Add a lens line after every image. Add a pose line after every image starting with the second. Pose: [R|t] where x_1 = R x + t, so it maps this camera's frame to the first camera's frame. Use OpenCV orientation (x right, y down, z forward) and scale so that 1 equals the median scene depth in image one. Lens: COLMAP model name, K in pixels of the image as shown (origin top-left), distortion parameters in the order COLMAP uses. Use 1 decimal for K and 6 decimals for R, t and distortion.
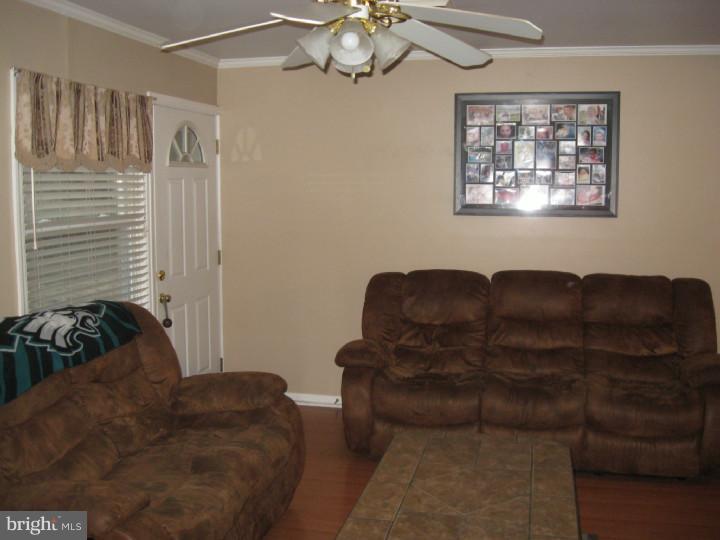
lens RADIAL K [[747.8, 0, 359.1], [0, 747.8, 269.1], [0, 0, 1]] dist [-0.131971, 0.056445]
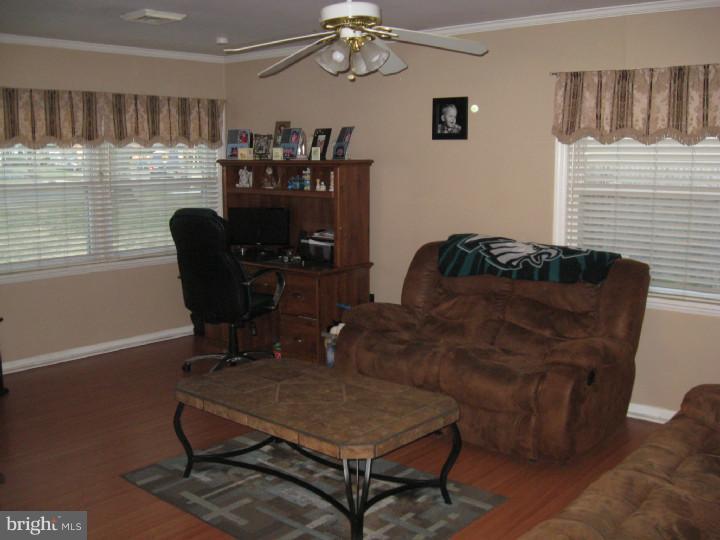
lens RADIAL K [[747.8, 0, 359.1], [0, 747.8, 269.1], [0, 0, 1]] dist [-0.131971, 0.056445]
pose [[-0.460517, 0.127267, -0.878480, 1.062828], [-0.106000, 0.974702, 0.196774, -0.148529], [0.881299, 0.183737, -0.435377, 1.399160]]
